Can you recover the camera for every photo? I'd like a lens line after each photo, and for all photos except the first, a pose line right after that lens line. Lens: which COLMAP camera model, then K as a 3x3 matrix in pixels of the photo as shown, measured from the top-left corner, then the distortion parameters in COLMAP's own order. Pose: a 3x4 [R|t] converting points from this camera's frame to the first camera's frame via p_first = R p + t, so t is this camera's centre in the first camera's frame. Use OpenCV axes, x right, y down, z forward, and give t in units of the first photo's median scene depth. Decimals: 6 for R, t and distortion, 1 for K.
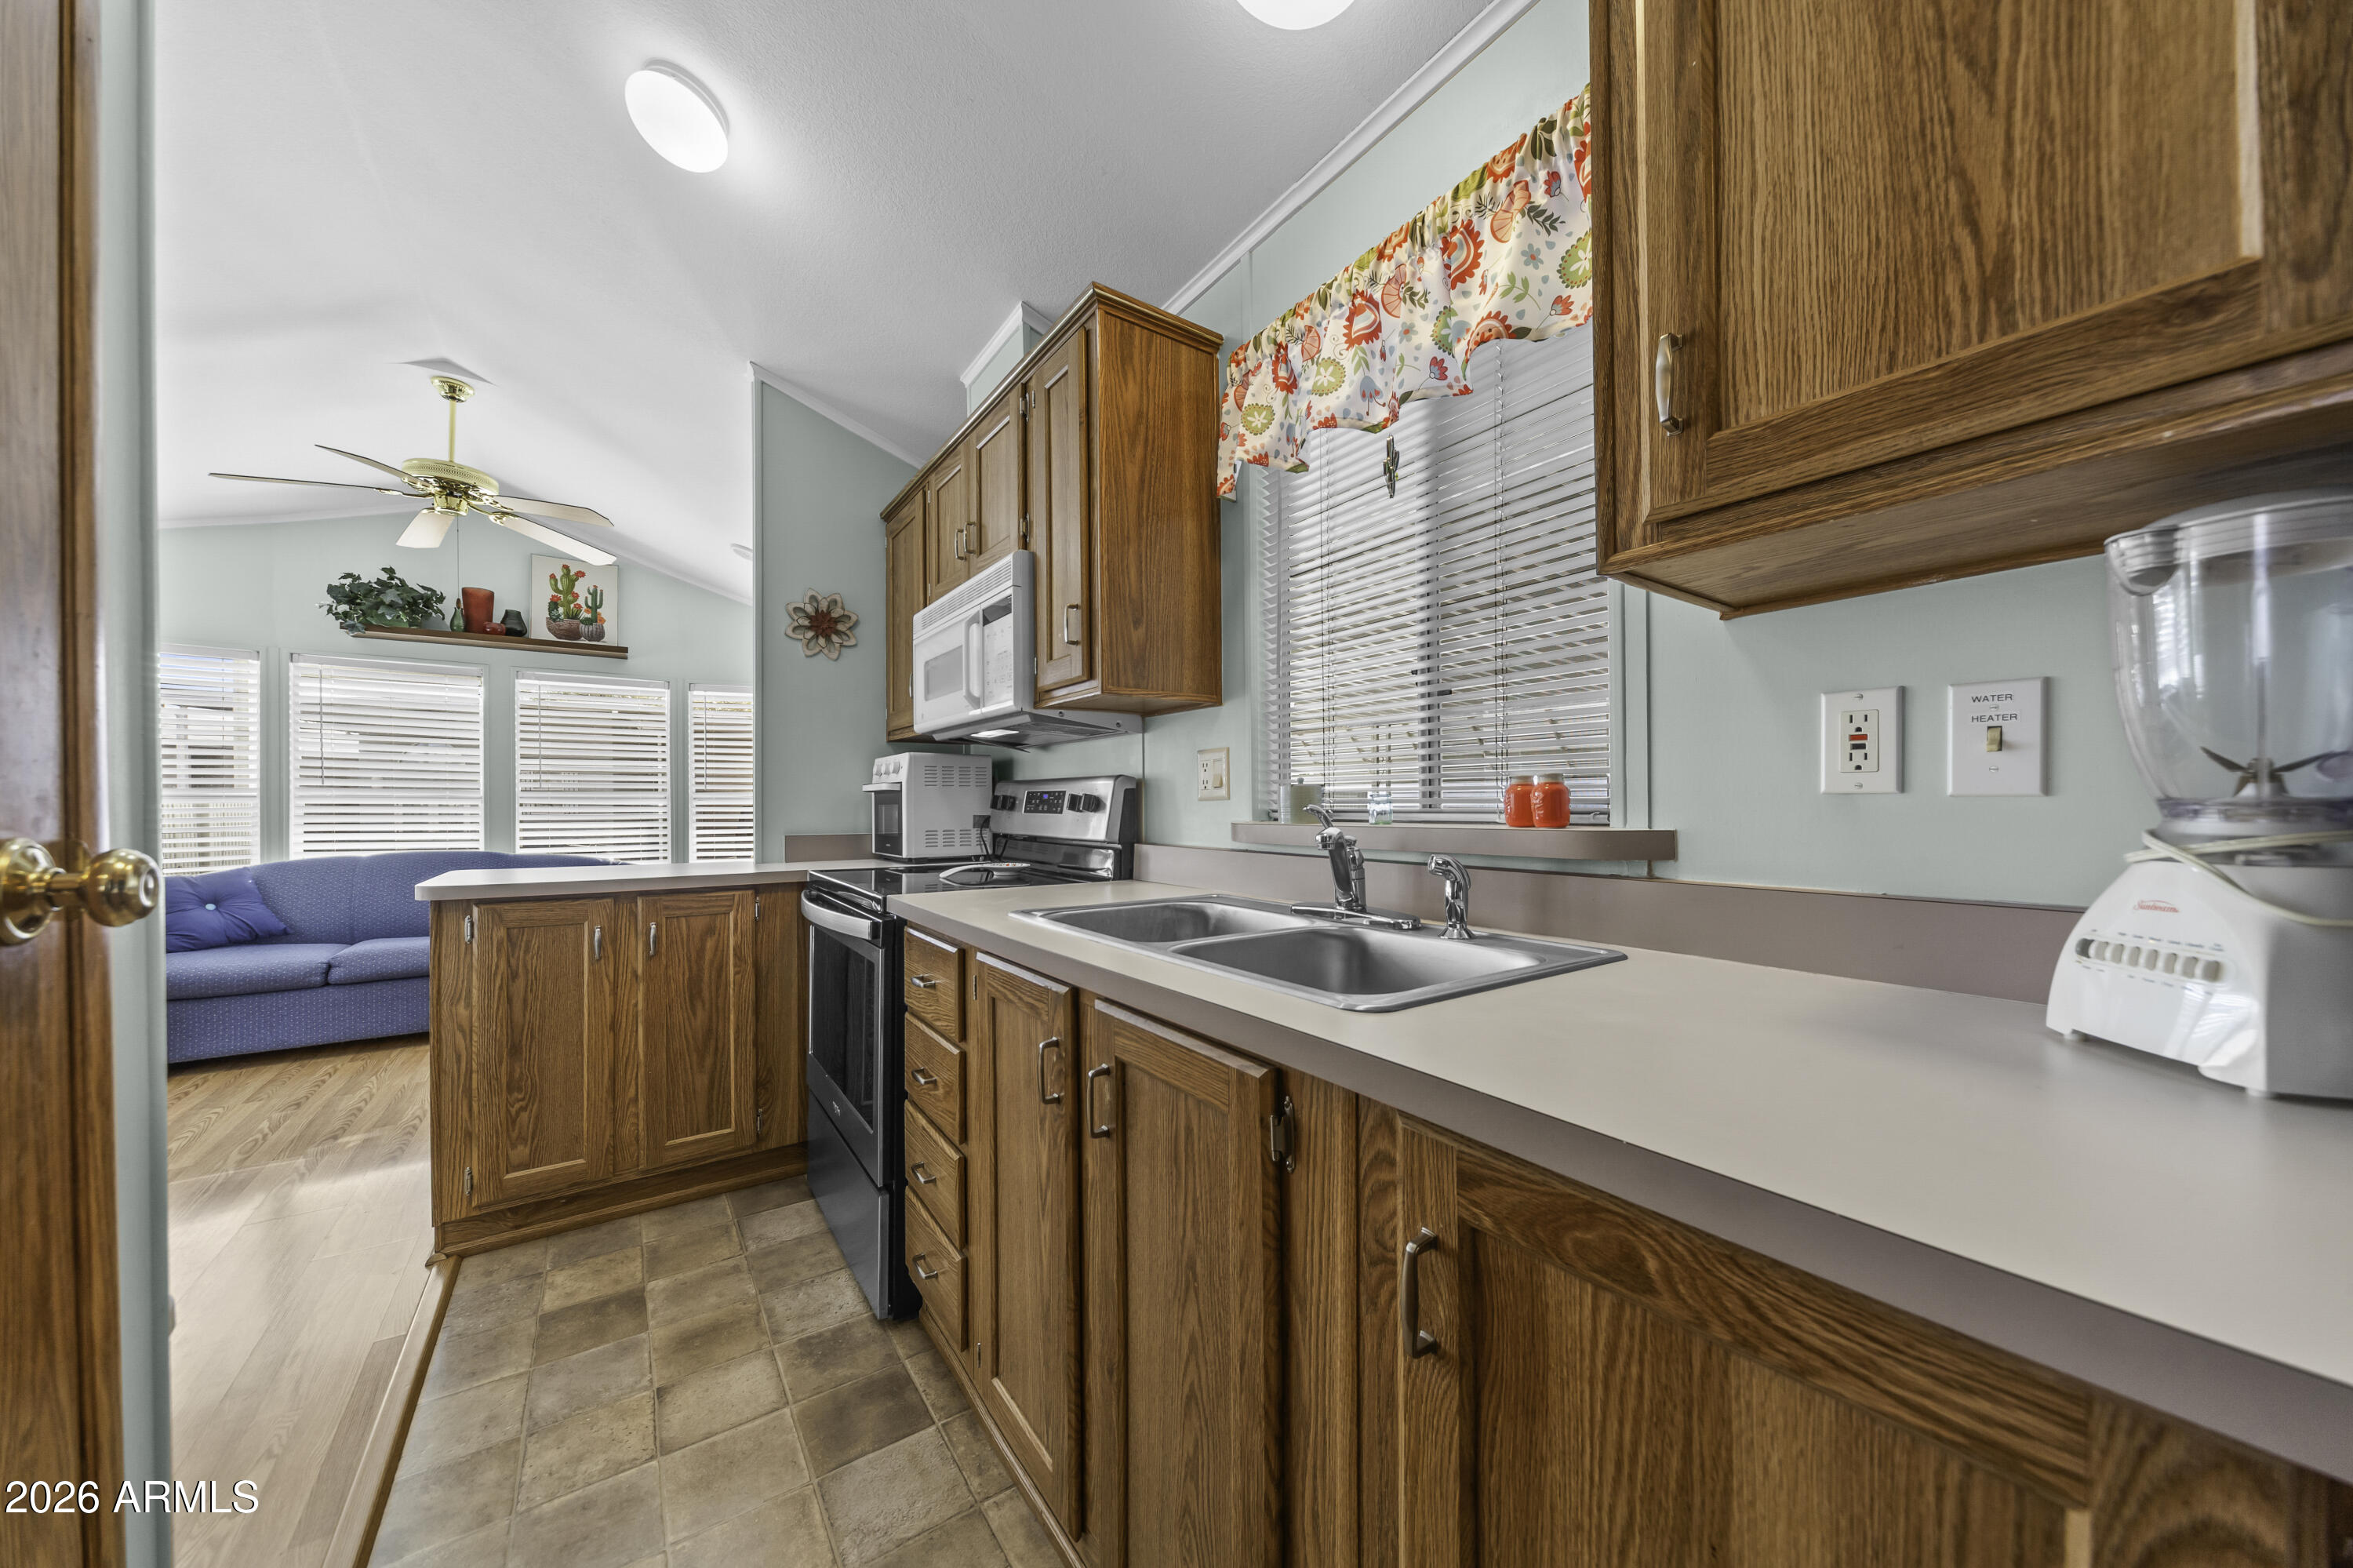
lens RADIAL K [[806.0, 0, 1175.9], [0, 806.0, 791.6], [0, 0, 1]] dist [0.000354, -0.000001]
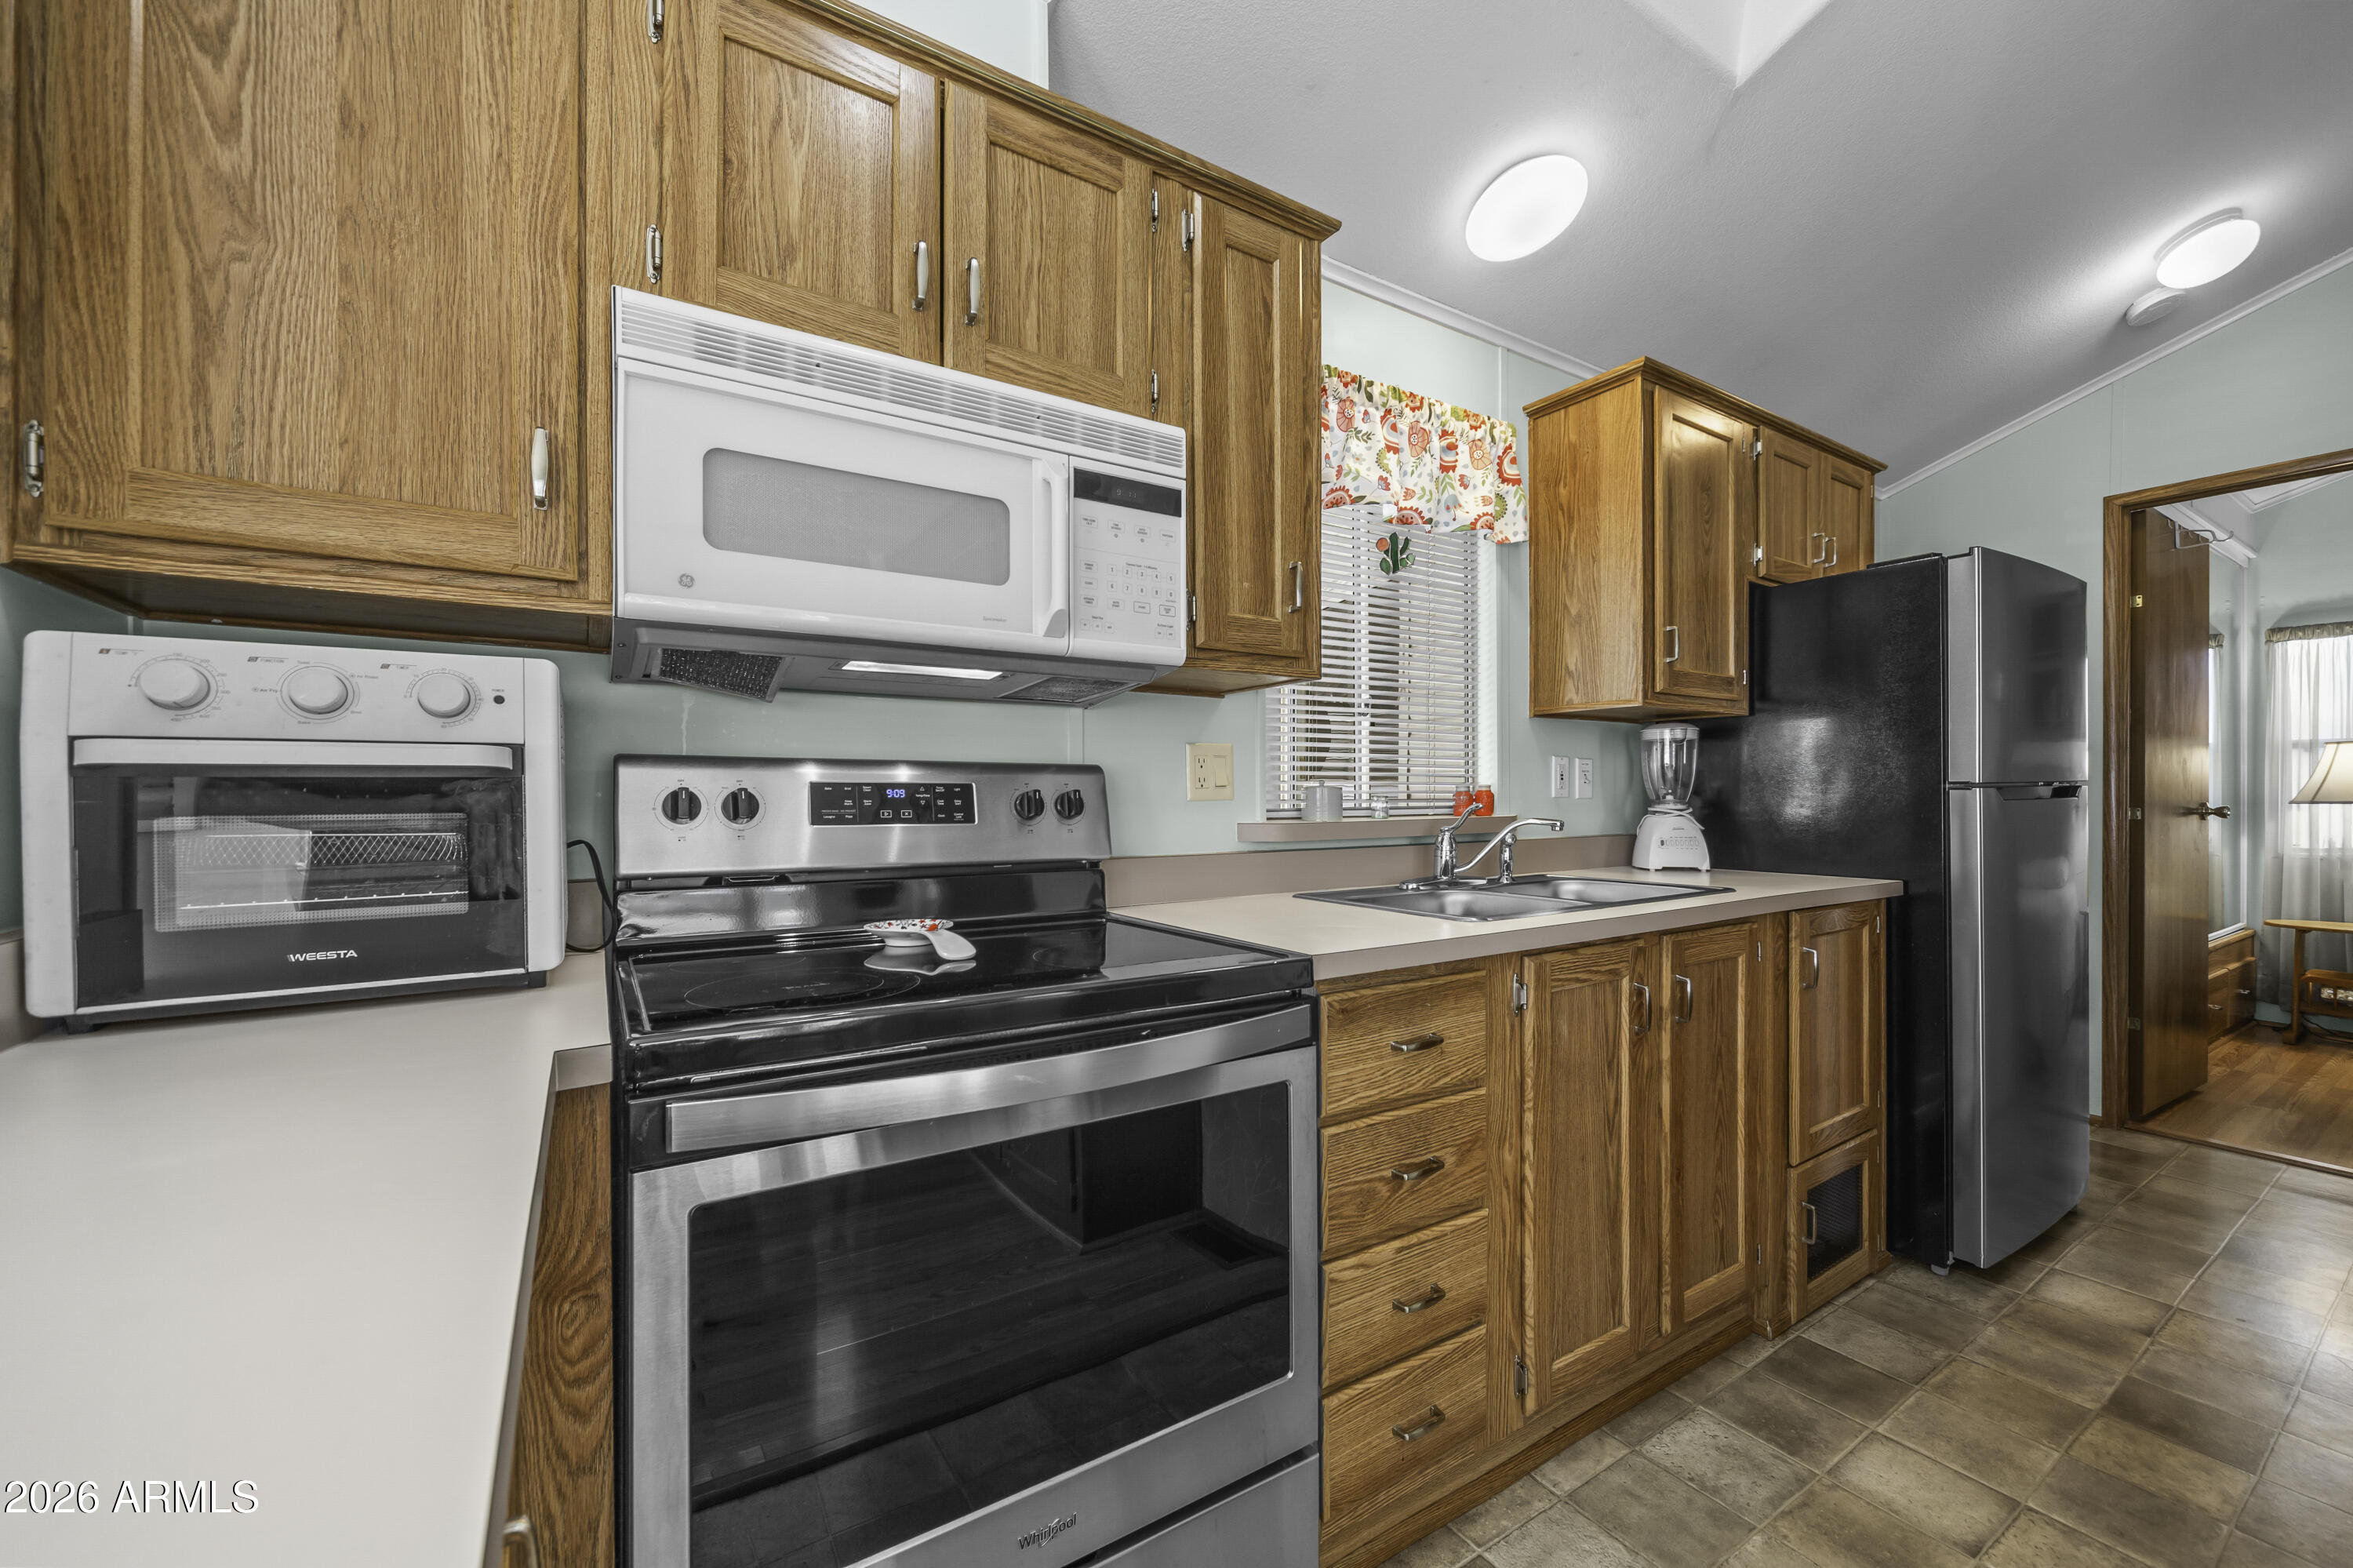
lens RADIAL K [[906.2, 0, 1175.2], [0, 906.2, 796.1], [0, 0, 1]] dist [0.000201, -0.000126]
pose [[0.045950, 0.010067, 0.998893, -1.531469], [-0.008017, 0.999921, -0.009708, 0.025919], [-0.998912, -0.007562, 0.046027, 1.561142]]
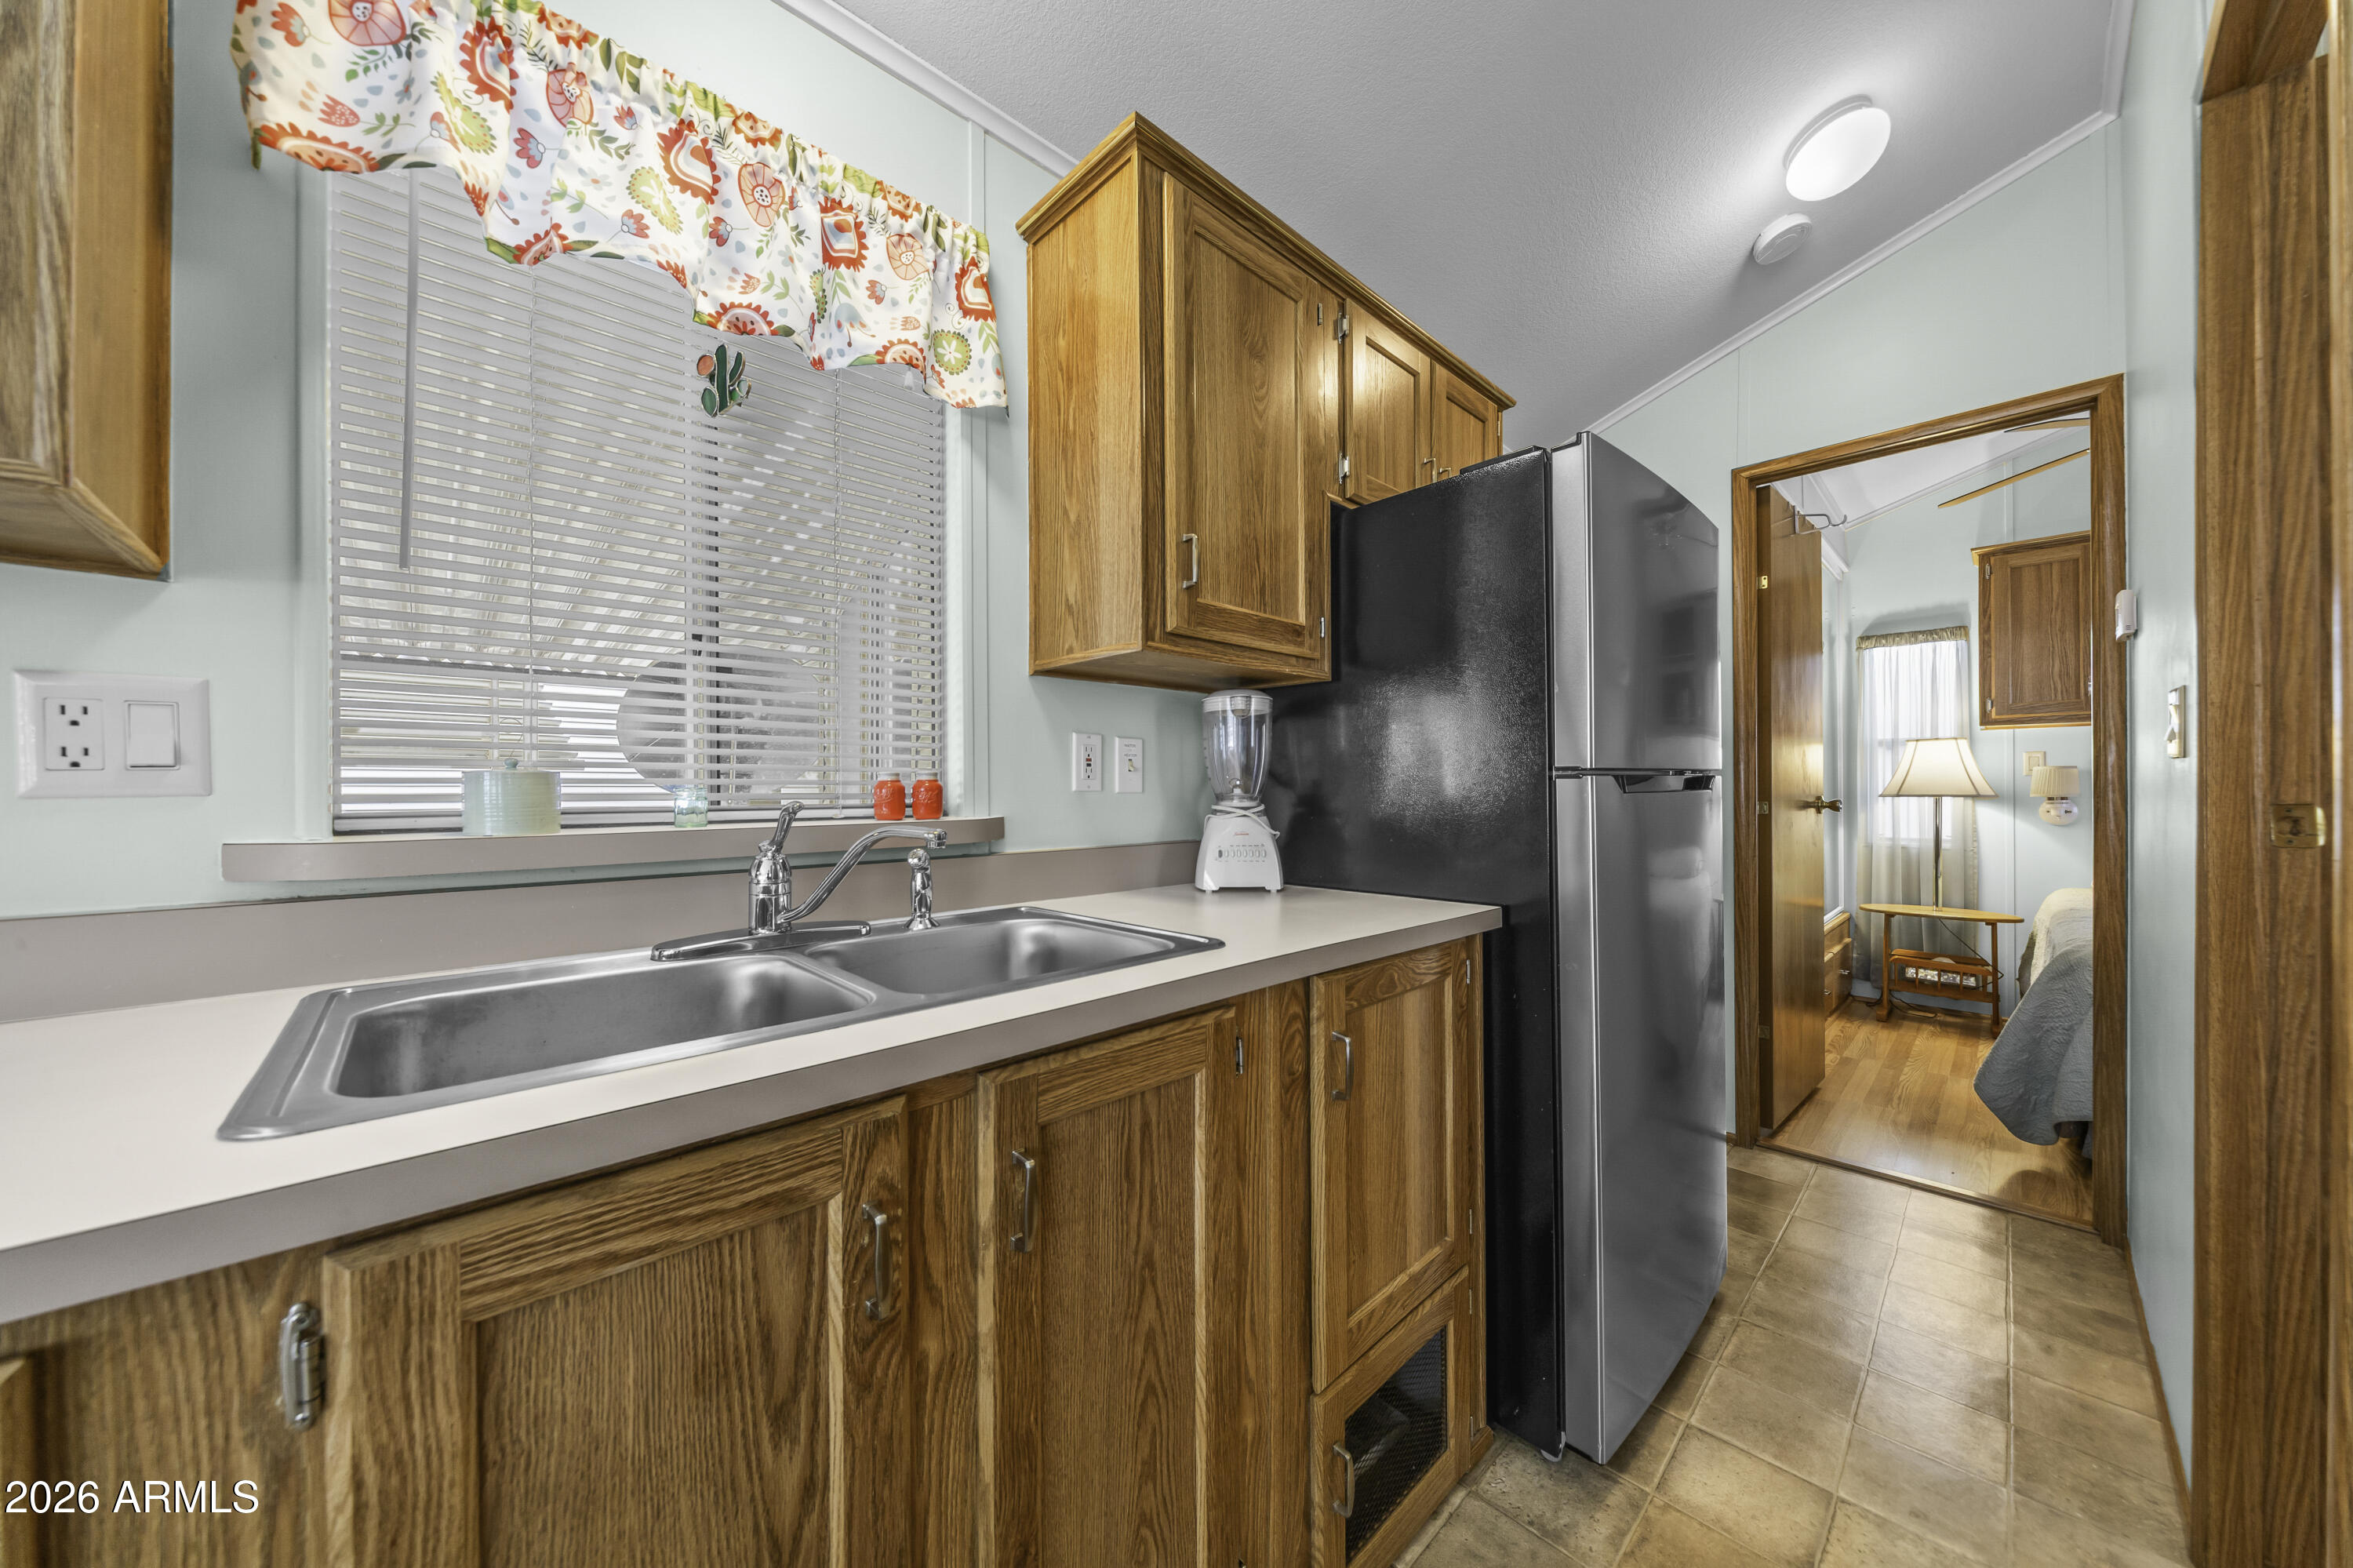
lens RADIAL K [[787.4, 0, 1176.5], [0, 787.4, 784.0], [0, 0, 1]] dist [-0.001106, -0.000090]
pose [[-0.140797, 0.021537, 0.989804, -0.682298], [-0.004137, 0.999742, -0.022341, 0.017751], [-0.990030, -0.007241, -0.140671, 0.791682]]
